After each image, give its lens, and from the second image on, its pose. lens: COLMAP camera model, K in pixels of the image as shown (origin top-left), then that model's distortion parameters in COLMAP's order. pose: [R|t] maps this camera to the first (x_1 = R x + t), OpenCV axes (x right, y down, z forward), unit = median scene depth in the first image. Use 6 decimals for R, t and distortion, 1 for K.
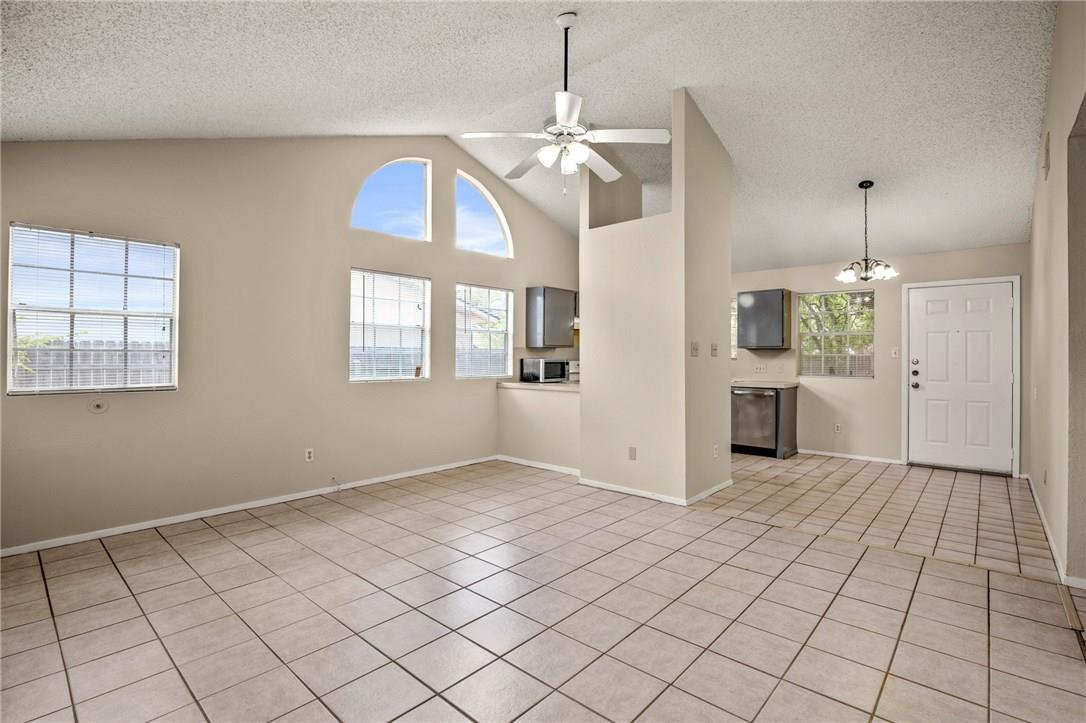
lens RADIAL K [[505.3, 0, 543.0], [0, 505.3, 361.5], [0, 0, 1]] dist [-0.015231, 0.000046]
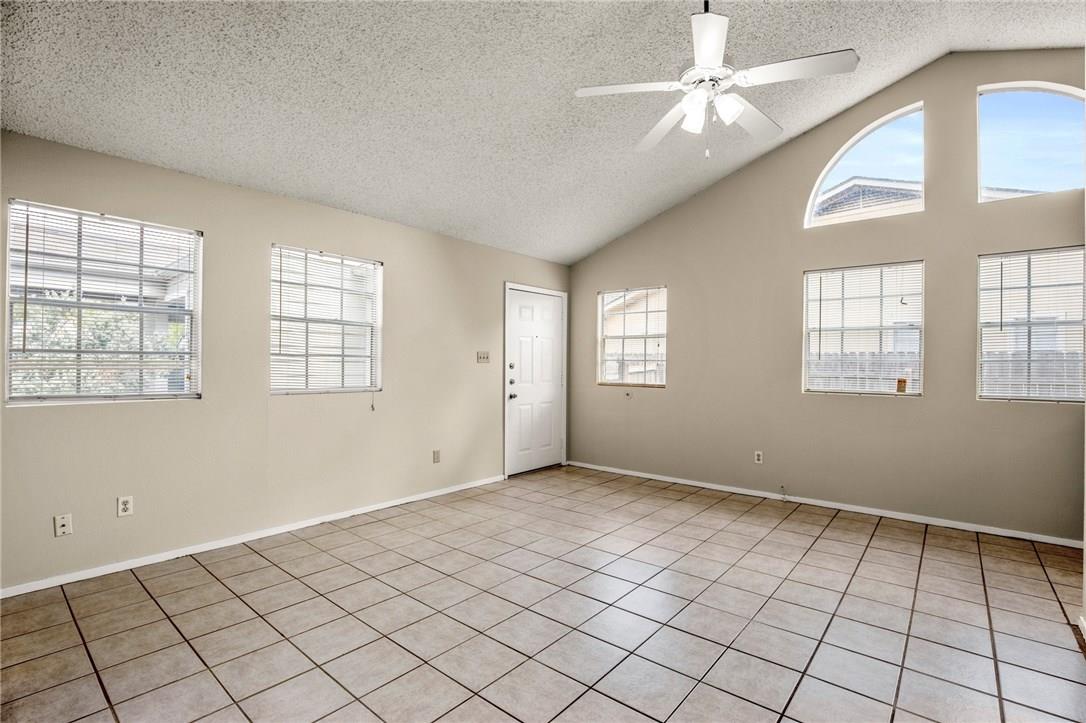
lens RADIAL K [[501.0, 0, 543.0], [0, 501.0, 361.5], [0, 0, 1]] dist [-0.052855, -0.000195]
pose [[0.032793, -0.005000, -0.999450, 0.568567], [-0.018007, 0.999822, -0.005592, -0.001299], [0.999300, 0.018180, 0.032697, 0.516981]]
